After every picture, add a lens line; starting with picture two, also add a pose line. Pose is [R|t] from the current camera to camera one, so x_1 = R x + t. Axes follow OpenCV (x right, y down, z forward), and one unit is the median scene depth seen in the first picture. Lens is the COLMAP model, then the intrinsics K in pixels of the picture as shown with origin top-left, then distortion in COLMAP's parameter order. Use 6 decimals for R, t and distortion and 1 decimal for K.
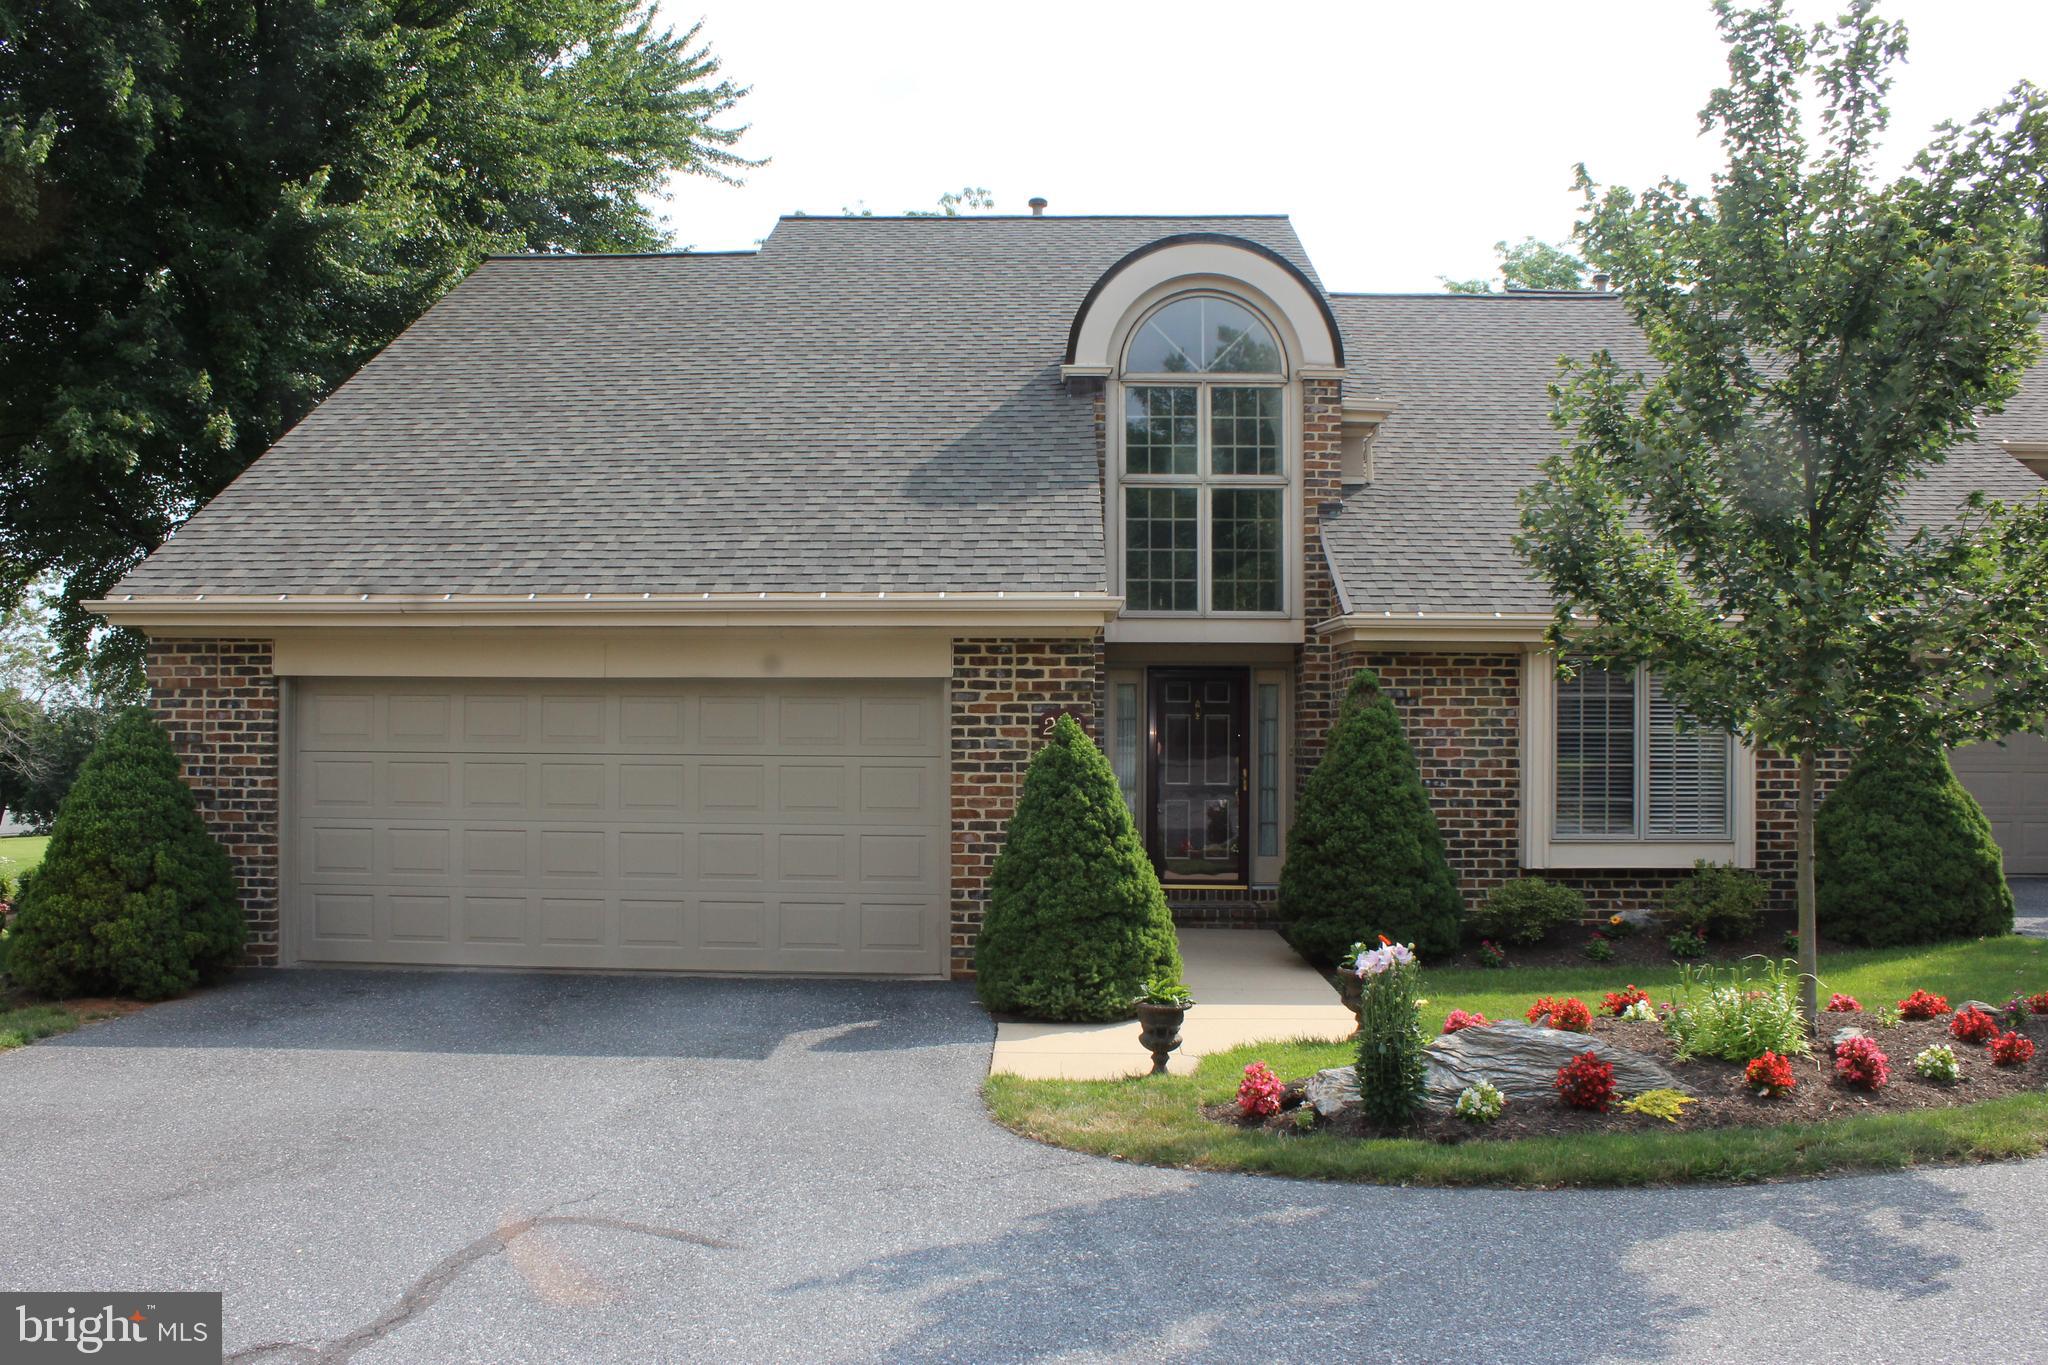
lens RADIAL K [[1694.8, 0, 1017.2], [0, 1694.8, 726.7], [0, 0, 1]] dist [-0.170376, 0.160403]
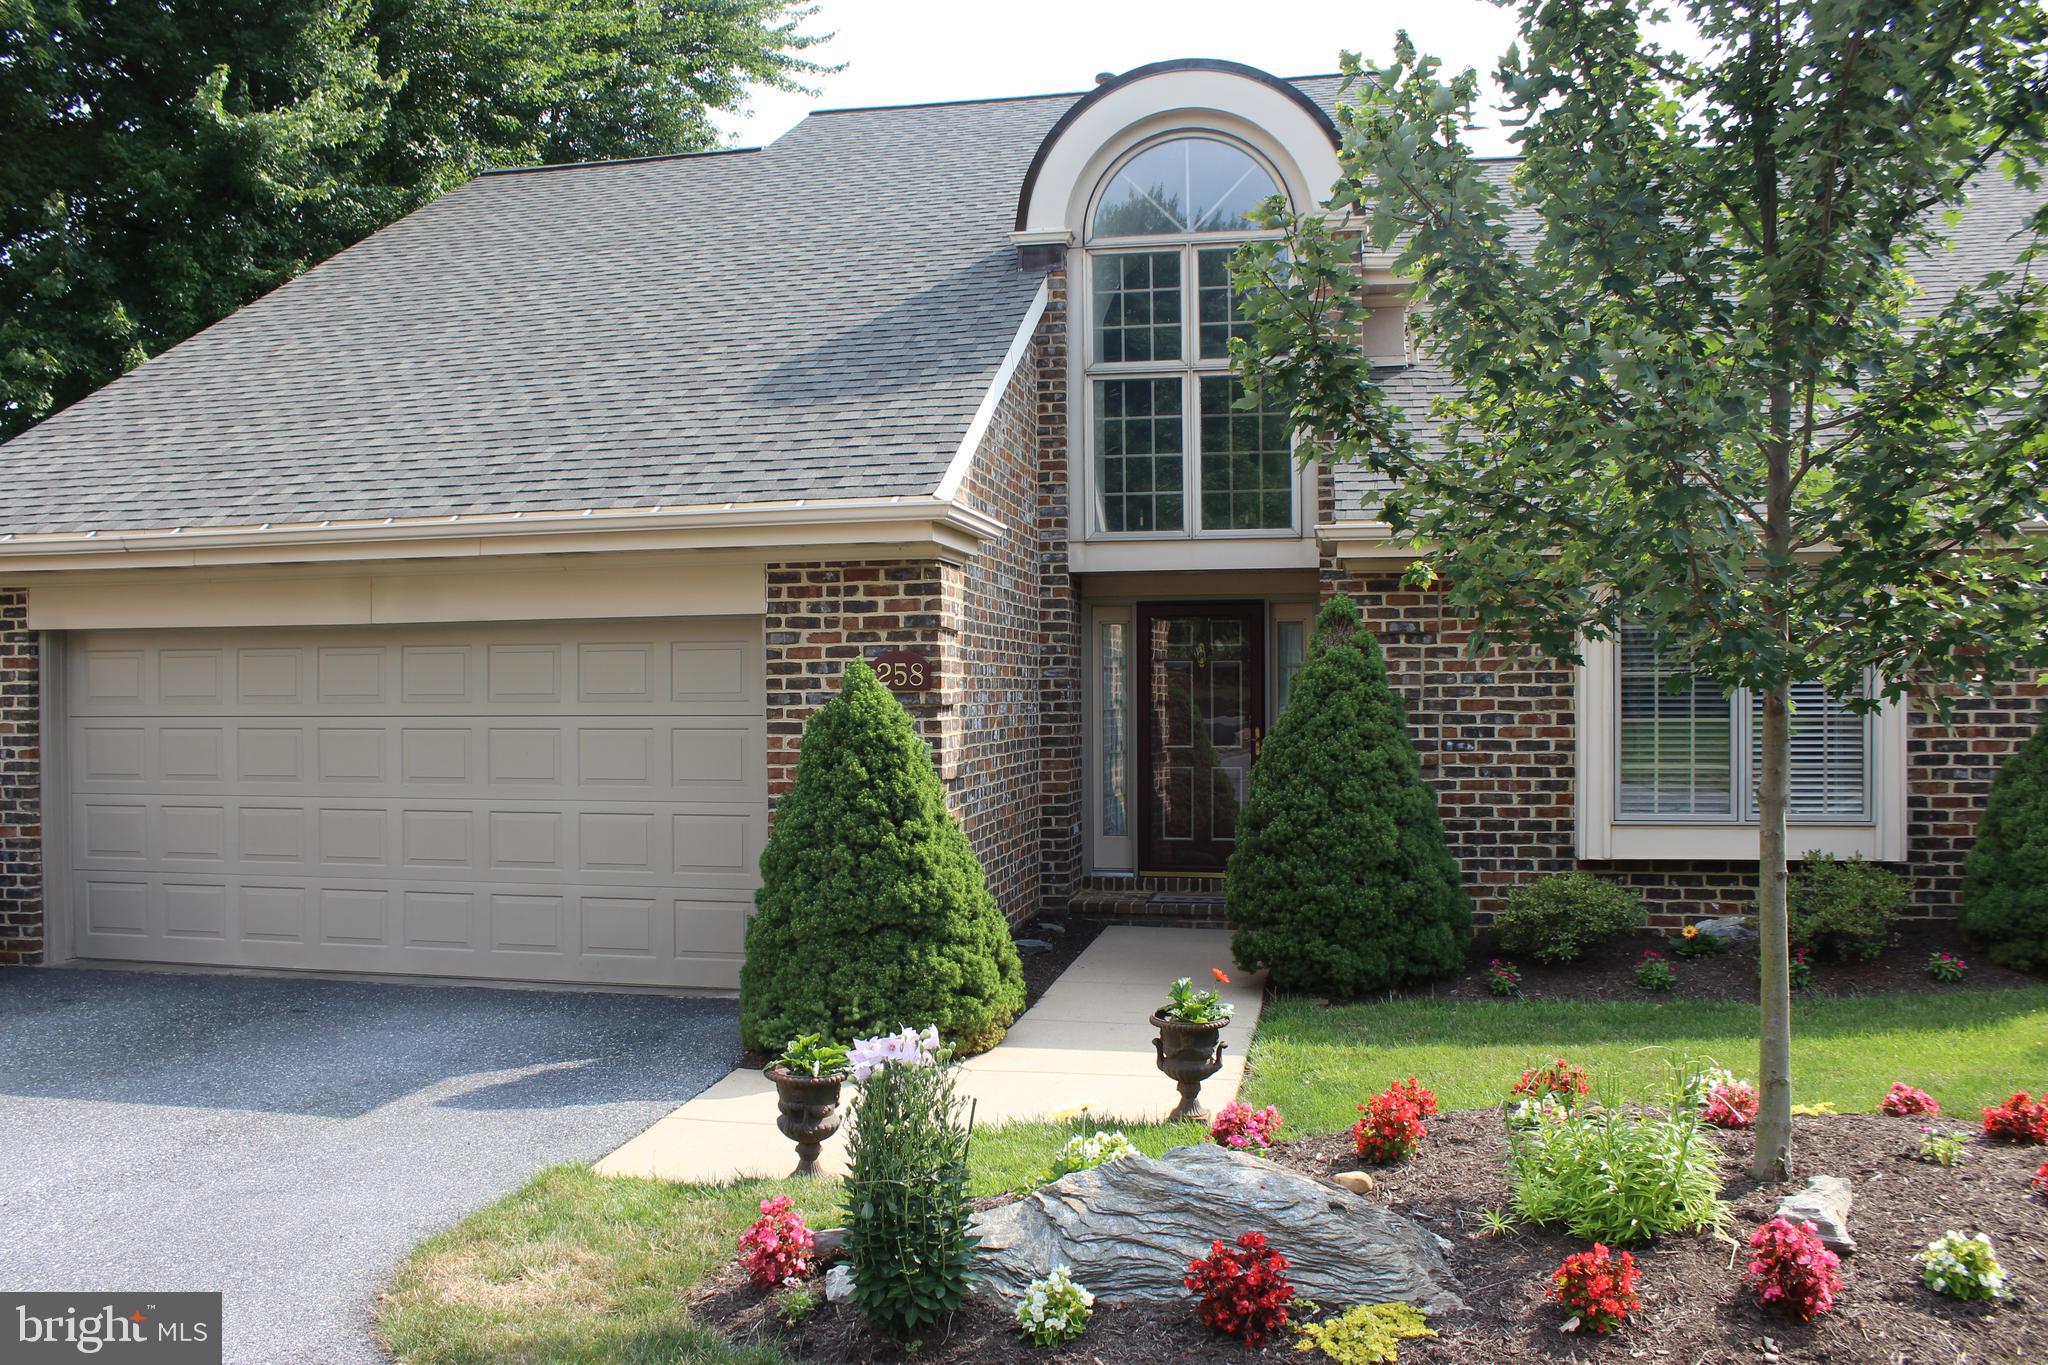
lens RADIAL K [[1694.8, 0, 1017.2], [0, 1694.8, 726.7], [0, 0, 1]] dist [-0.170376, 0.160403]
pose [[0.984552, -0.007552, -0.174930, 0.207379], [0.011478, 0.999704, 0.021444, 0.007445], [0.174717, -0.023121, 0.984347, 0.246832]]
